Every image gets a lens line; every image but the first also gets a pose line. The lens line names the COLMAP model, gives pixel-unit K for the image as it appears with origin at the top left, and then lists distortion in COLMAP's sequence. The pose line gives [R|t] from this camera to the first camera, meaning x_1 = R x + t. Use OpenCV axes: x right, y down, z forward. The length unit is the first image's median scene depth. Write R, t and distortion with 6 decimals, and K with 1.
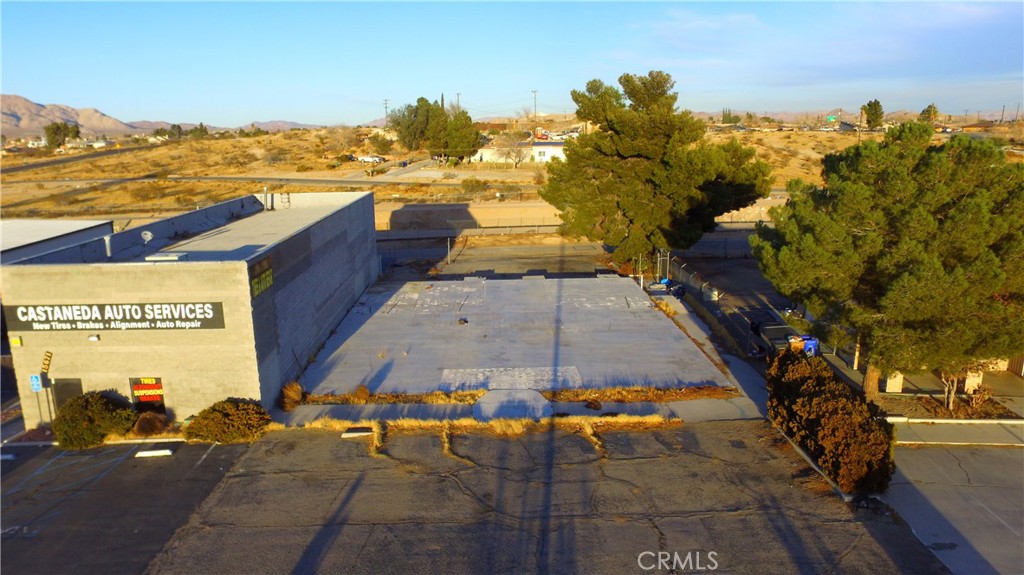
lens RADIAL K [[688.6, 0, 503.6], [0, 688.6, 289.4], [0, 0, 1]] dist [-0.123405, 0.090928]
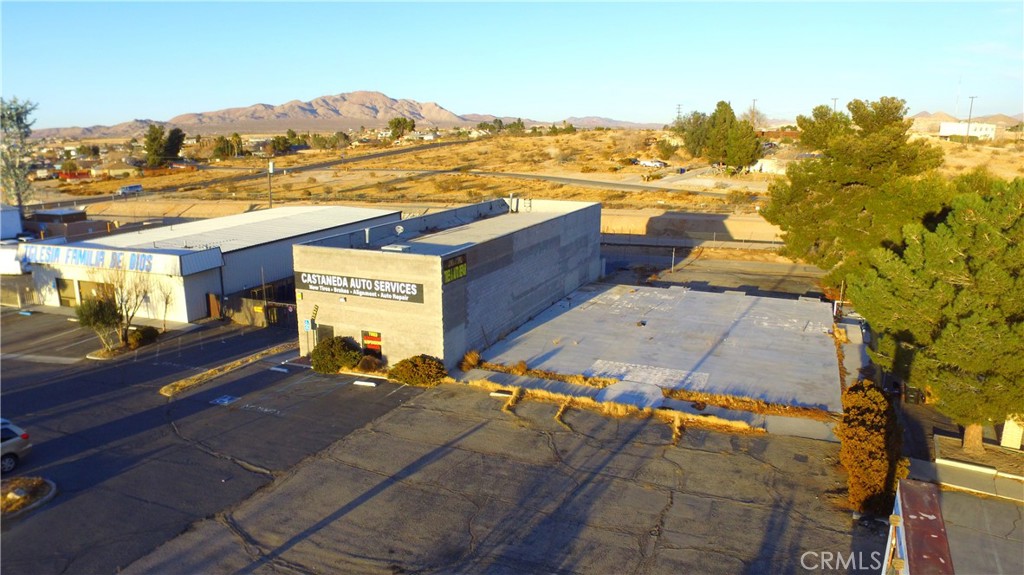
lens RADIAL K [[688.6, 0, 506.7], [0, 688.6, 292.9], [0, 0, 1]] dist [-0.123405, 0.090928]
pose [[0.906166, 0.109318, -0.408550, 0.267328], [-0.106109, 0.993884, 0.030590, -0.021155], [0.409396, 0.015631, 0.912223, -0.178969]]
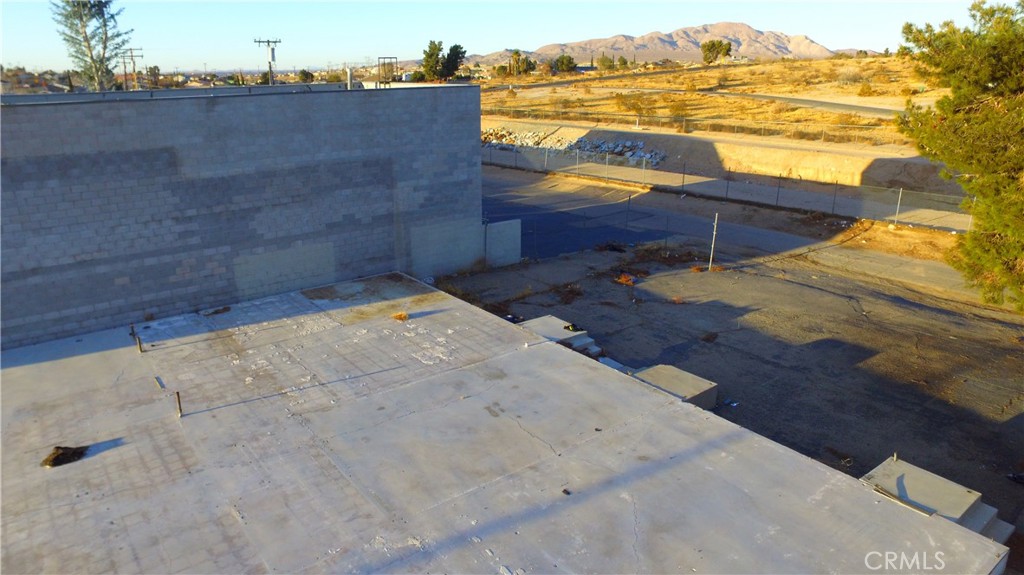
lens RADIAL K [[688.6, 0, 502.5], [0, 688.6, 293.5], [0, 0, 1]] dist [-0.123405, 0.090928]
pose [[0.588090, 0.268712, -0.762853, 0.391502], [-0.187358, 0.962801, 0.194708, -0.177333], [0.786796, 0.028421, 0.616559, 1.299877]]
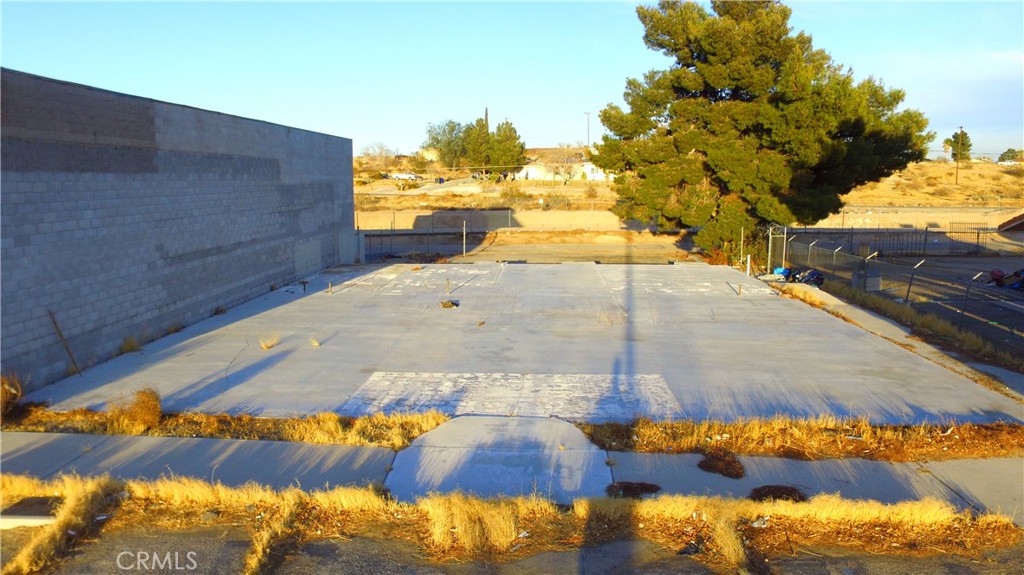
lens RADIAL K [[688.6, 0, 503.5], [0, 688.6, 291.3], [0, 0, 1]] dist [-0.123405, 0.090928]
pose [[0.996965, 0.023567, -0.074204, 0.036478], [-0.028432, 0.997467, -0.065208, 0.097150], [0.072479, 0.067120, 0.995109, 0.583720]]
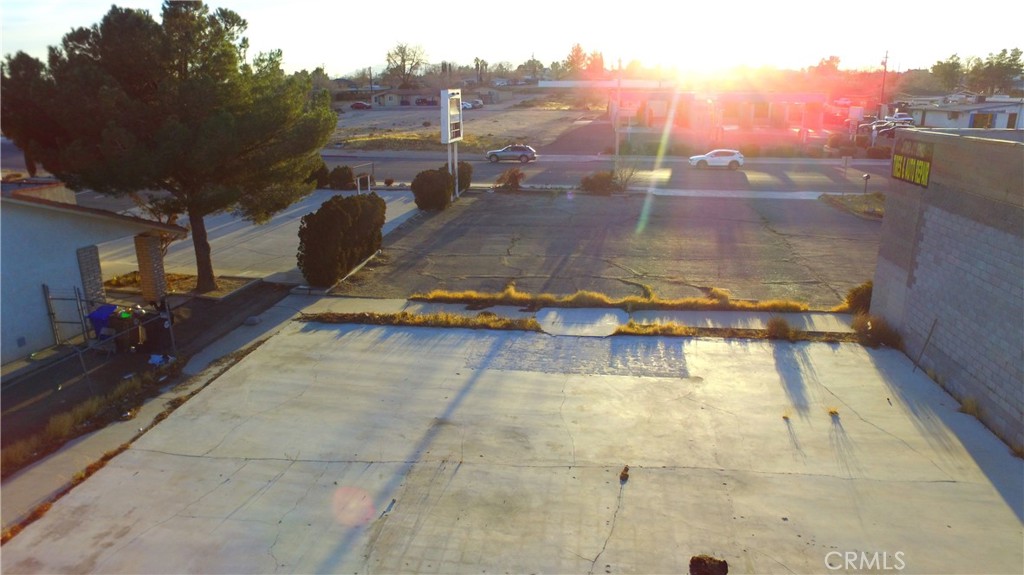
lens RADIAL K [[688.6, 0, 503.1], [0, 688.6, 293.2], [0, 0, 1]] dist [-0.123405, 0.090928]
pose [[-0.986756, -0.025370, 0.160214, -0.024626], [0.057274, 0.869587, 0.490447, -0.253377], [-0.151763, 0.493128, -0.856617, 1.600322]]
